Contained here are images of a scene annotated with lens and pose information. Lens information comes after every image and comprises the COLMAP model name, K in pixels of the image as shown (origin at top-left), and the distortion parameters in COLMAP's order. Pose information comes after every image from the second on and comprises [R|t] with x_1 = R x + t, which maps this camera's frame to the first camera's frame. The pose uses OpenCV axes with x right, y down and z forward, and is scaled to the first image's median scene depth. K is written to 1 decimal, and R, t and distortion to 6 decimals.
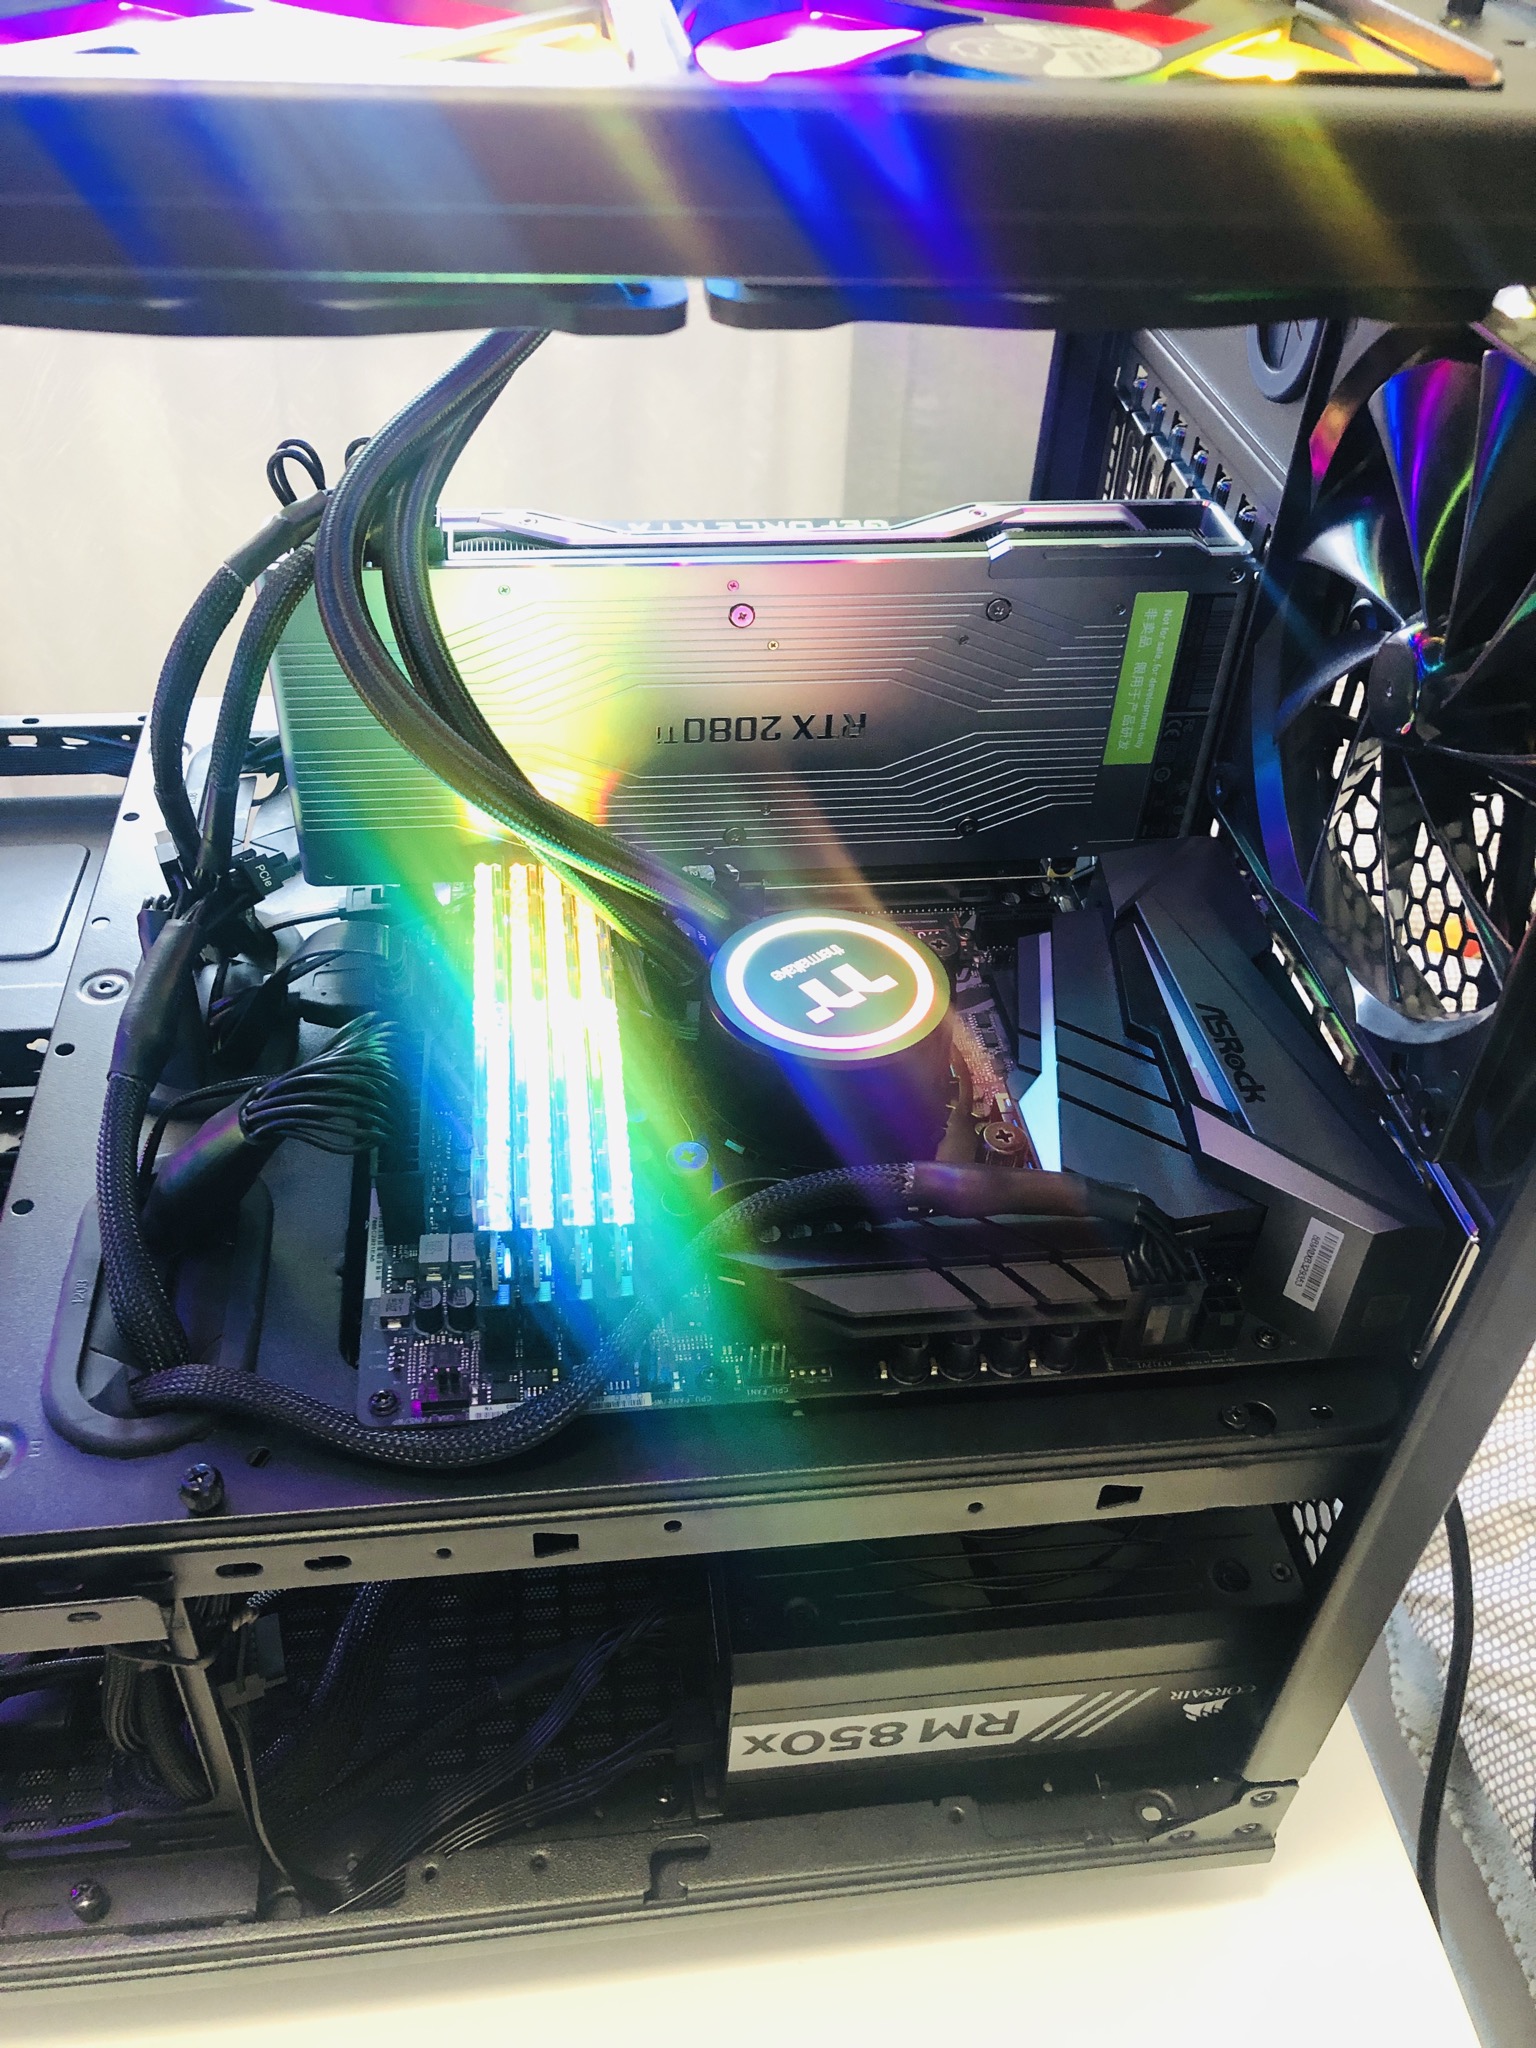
lens RADIAL K [[1683.0, 0, 751.6], [0, 1683.0, 1011.3], [0, 0, 1]] dist [0.027138, 0.002094]
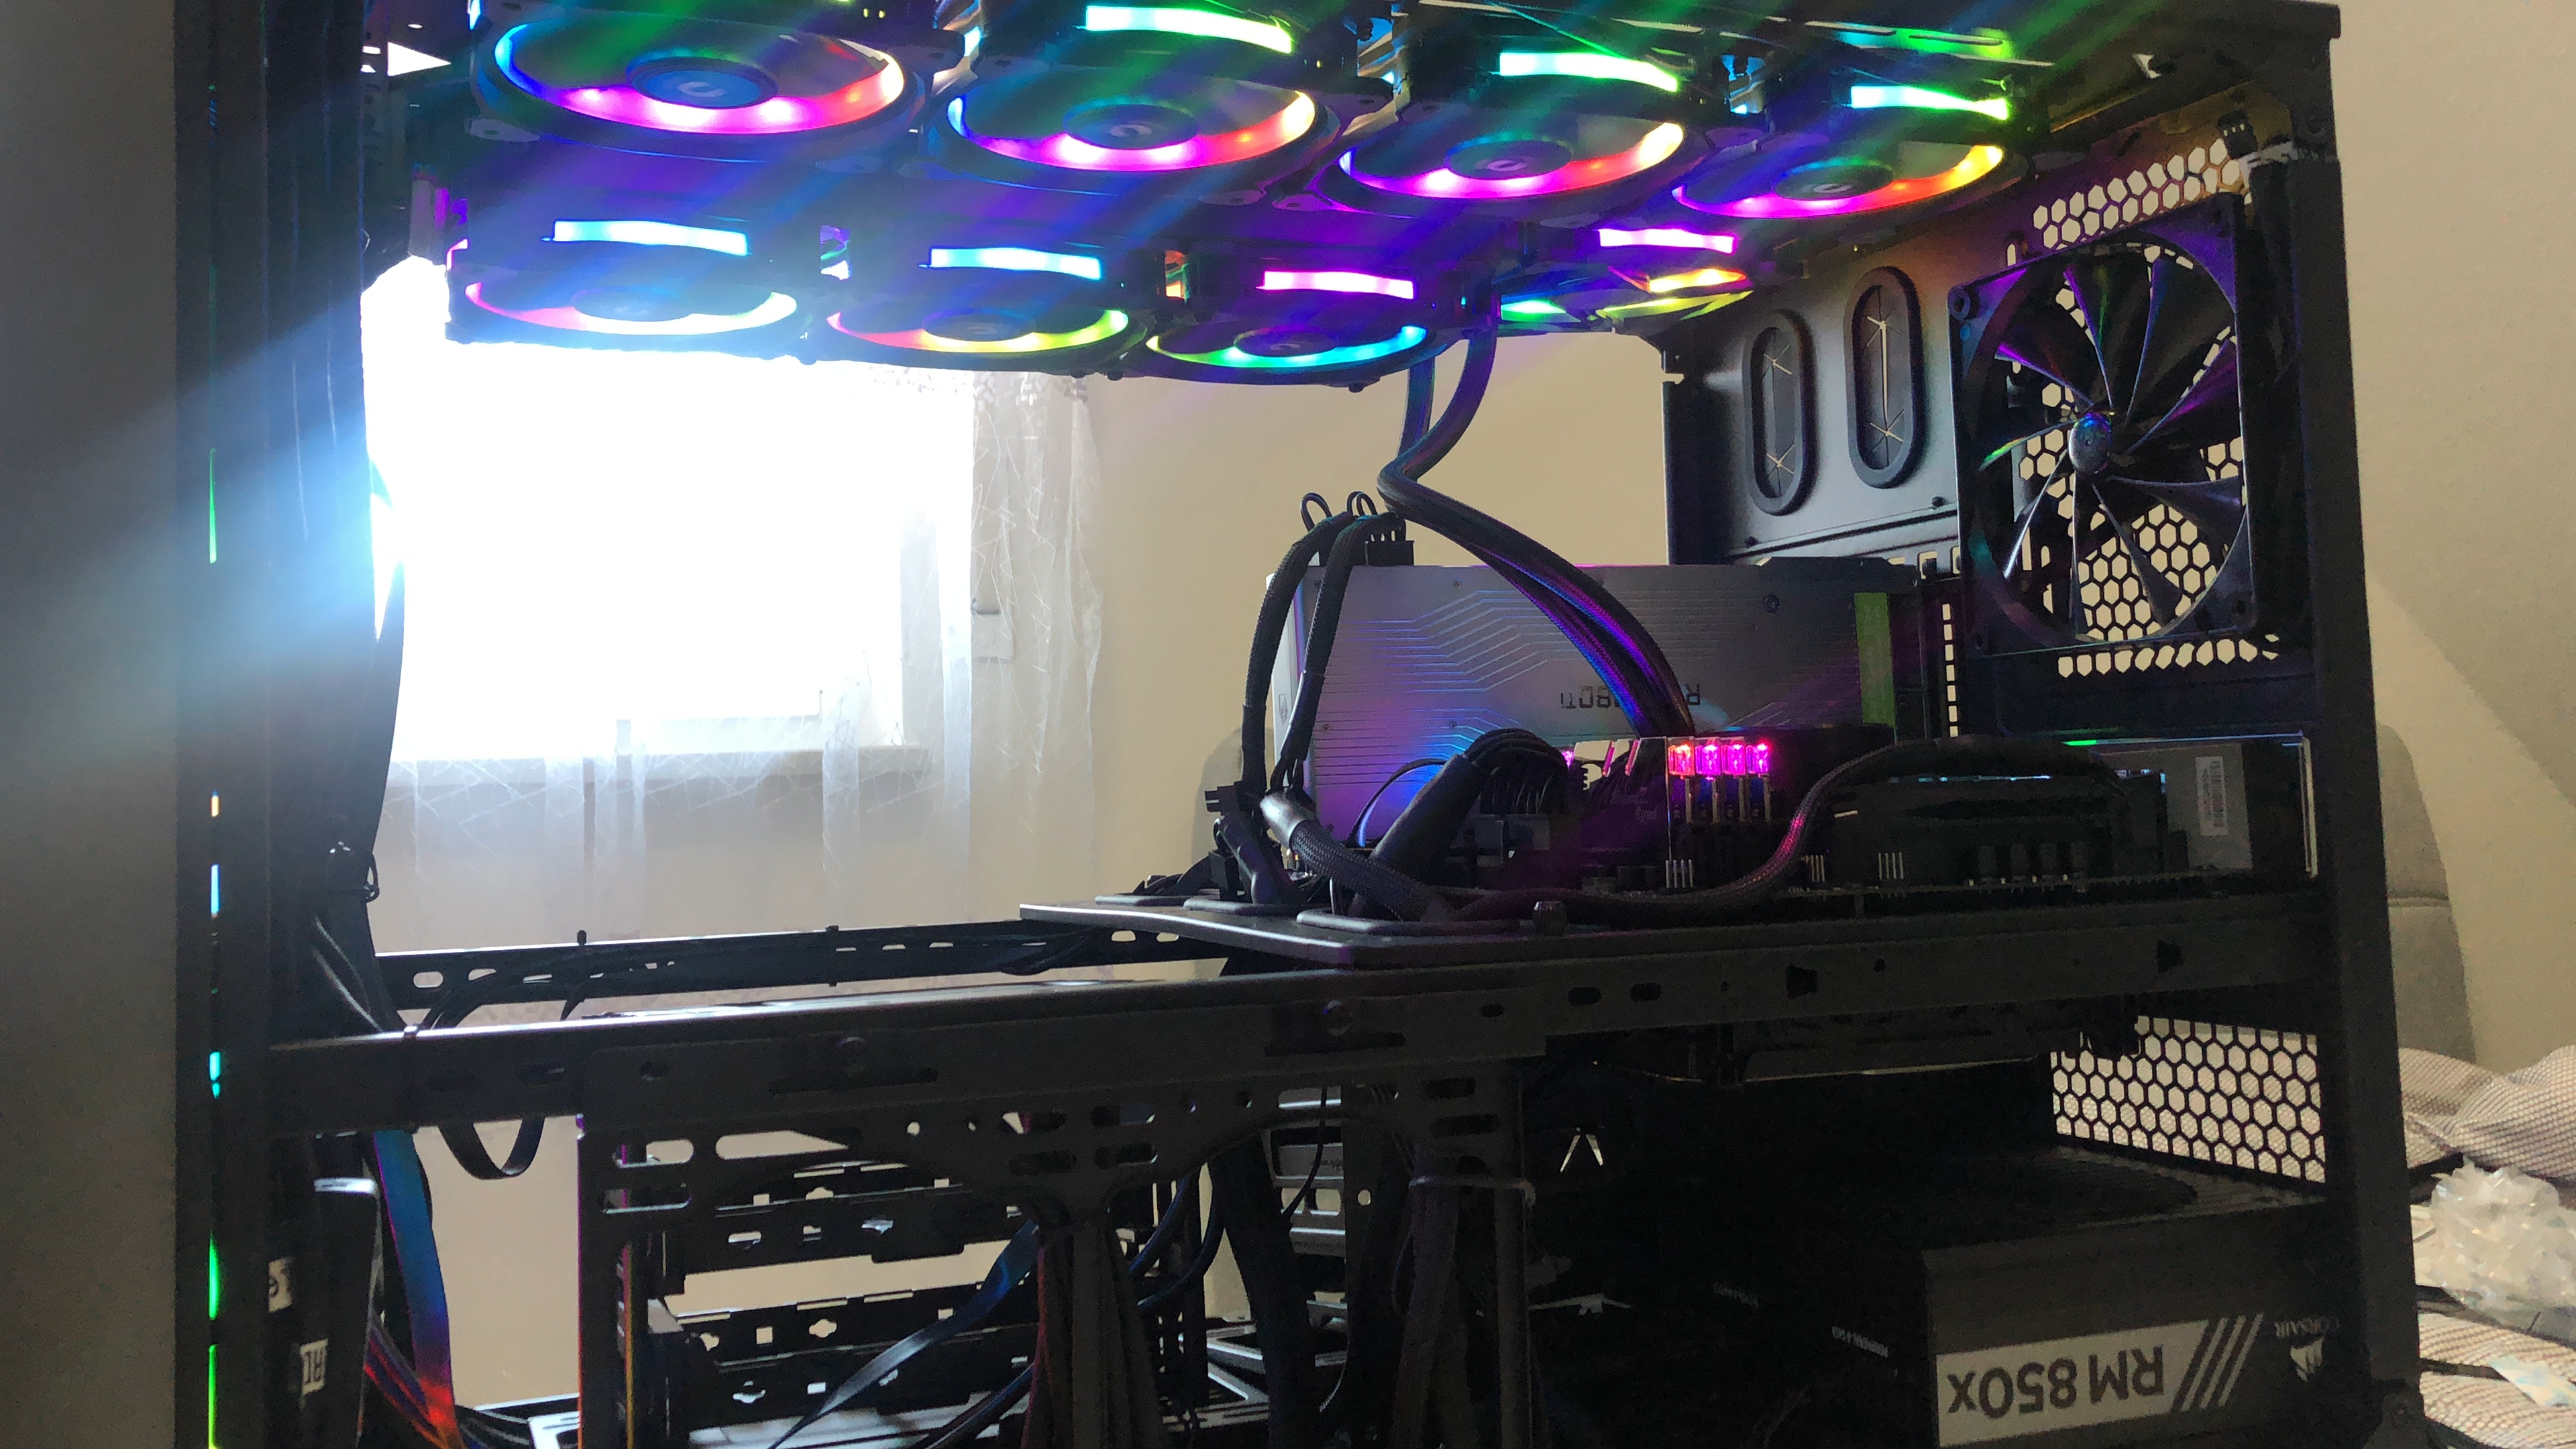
lens RADIAL K [[2264.2, 0, 1271.0], [0, 2264.2, 645.9], [0, 0, 1]] dist [-0.080824, 0.191043]
pose [[0.965415, -0.063730, 0.252809, -0.720579], [0.220935, 0.714807, -0.663505, 0.925077], [-0.138424, 0.696412, 0.704165, -0.224985]]
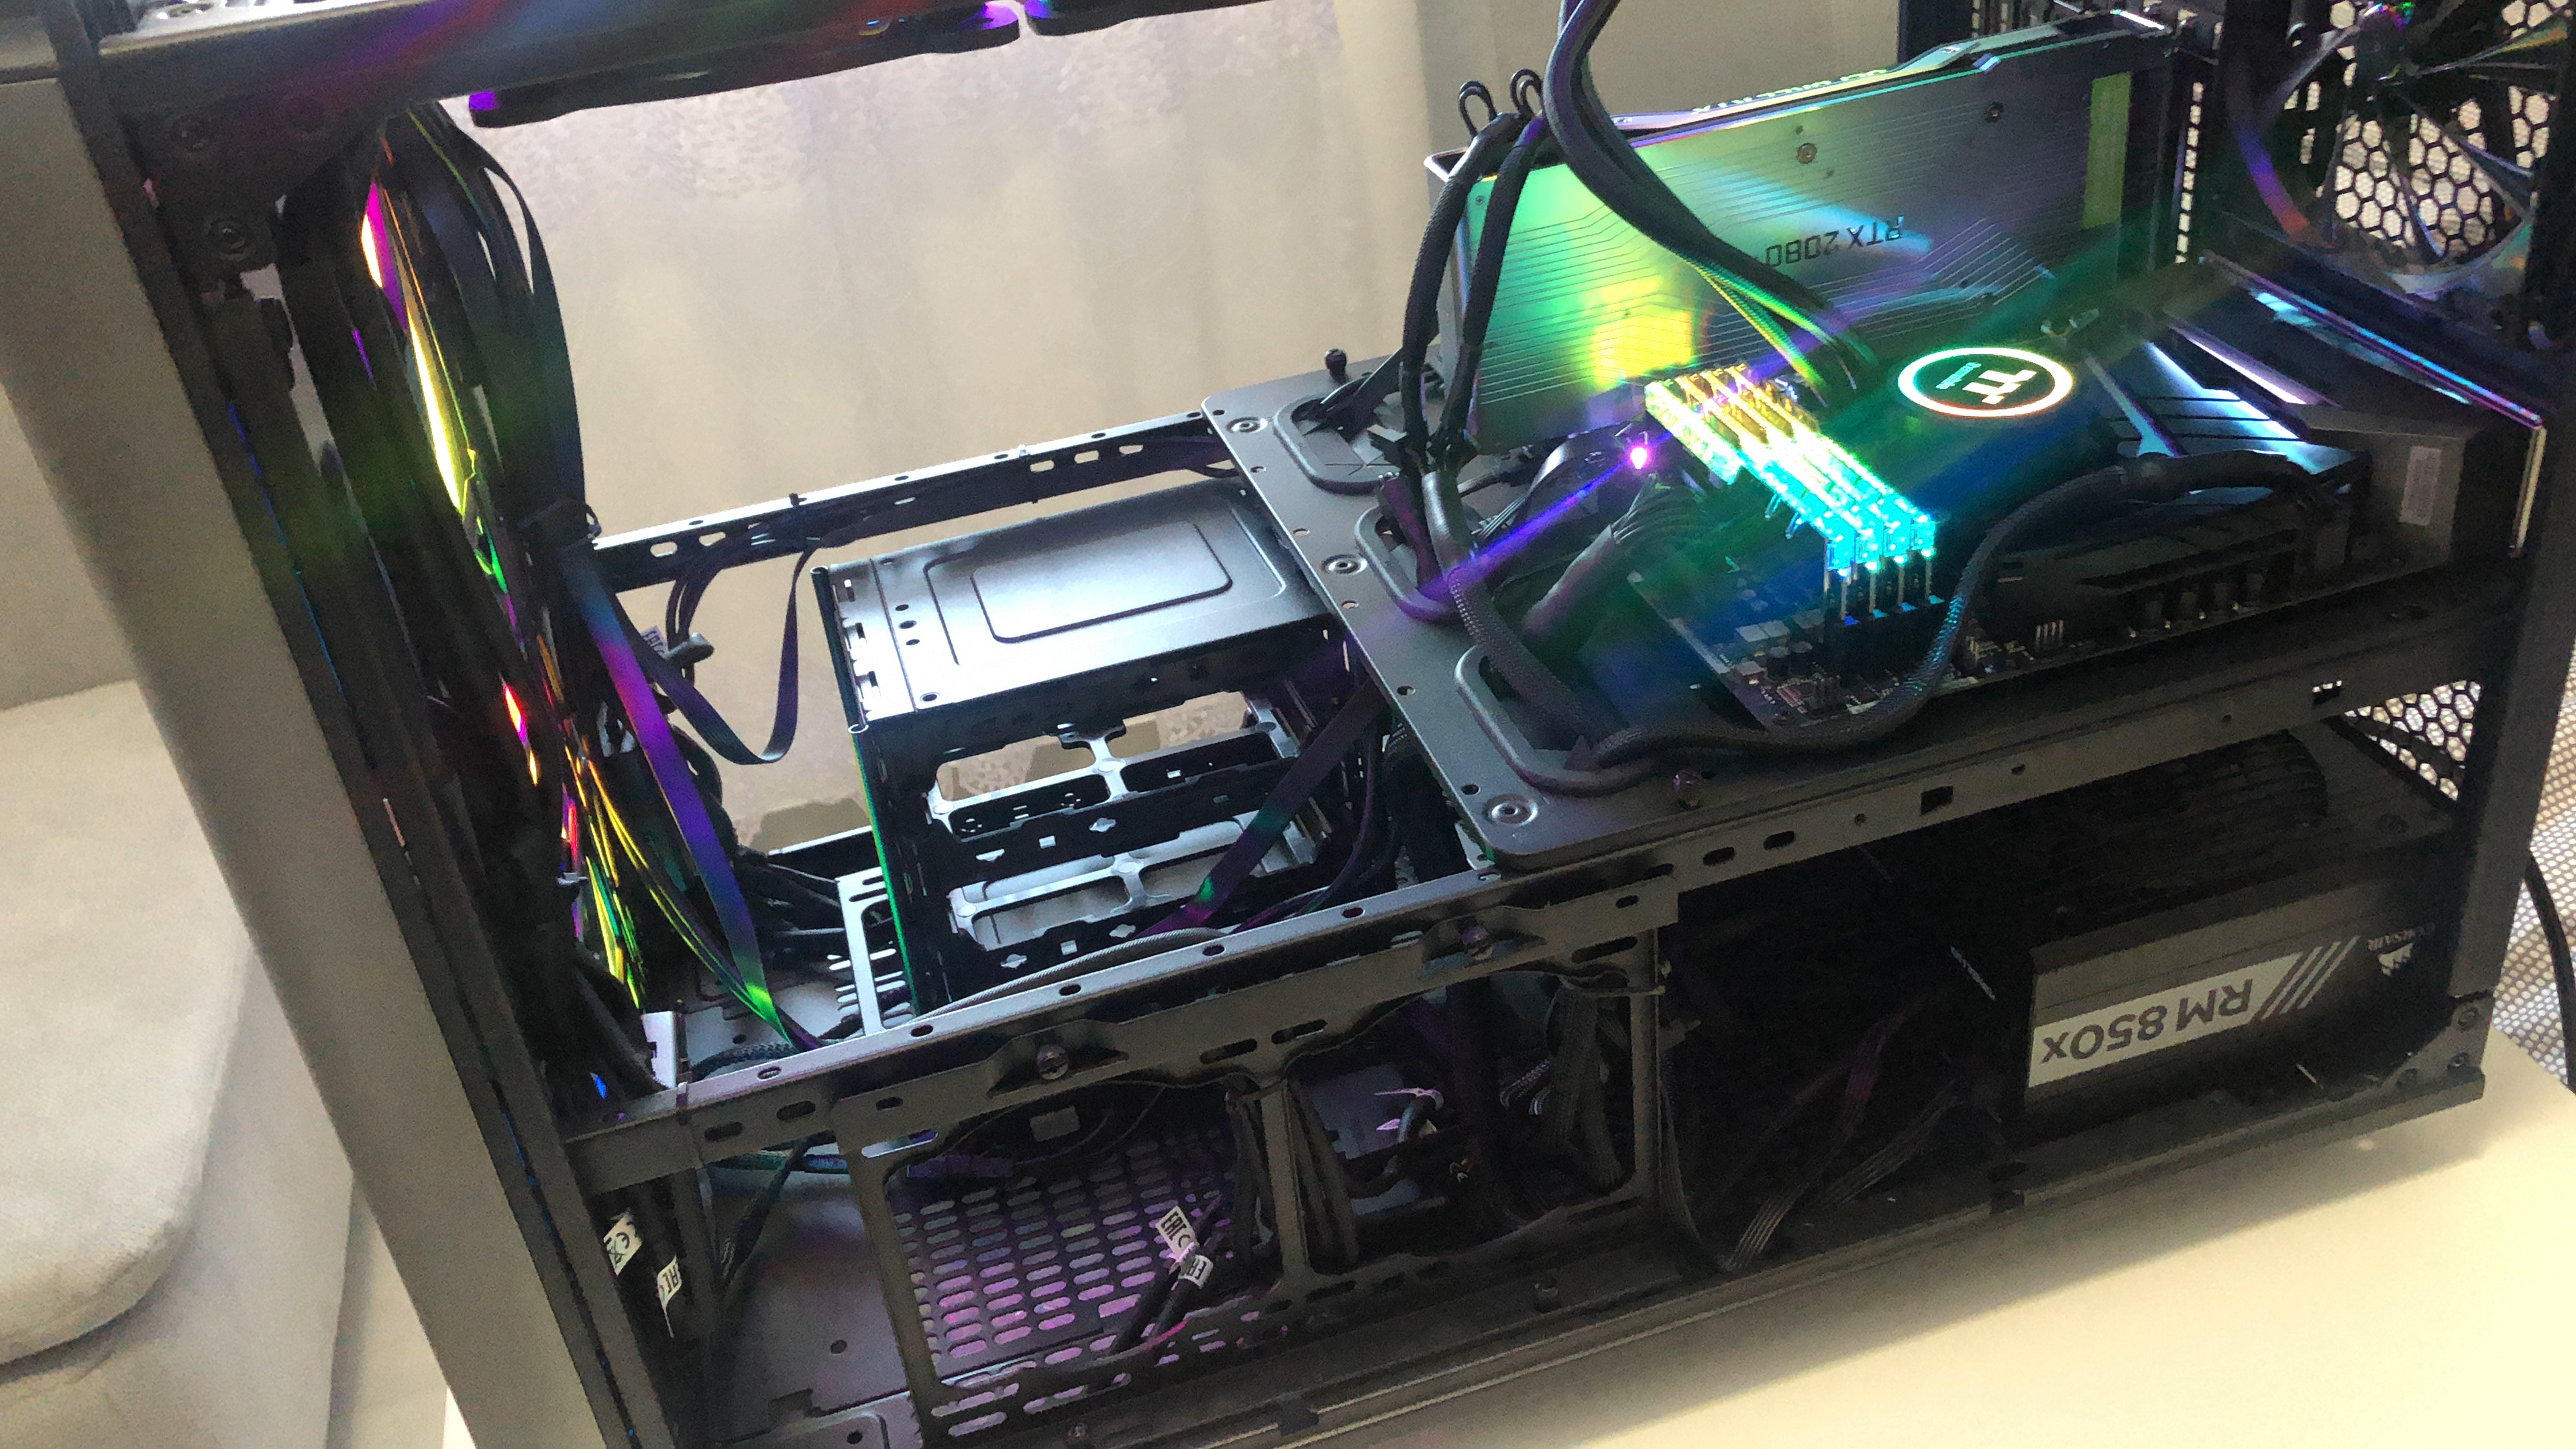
lens RADIAL K [[2224.2, 0, 1280.9], [0, 2224.2, 677.0], [0, 0, 1]] dist [0.004489, 0.014813]
pose [[0.975075, -0.214793, 0.055621, -0.550741], [0.220798, 0.964048, -0.147851, 0.295140], [-0.021864, 0.156447, 0.987444, -0.557659]]
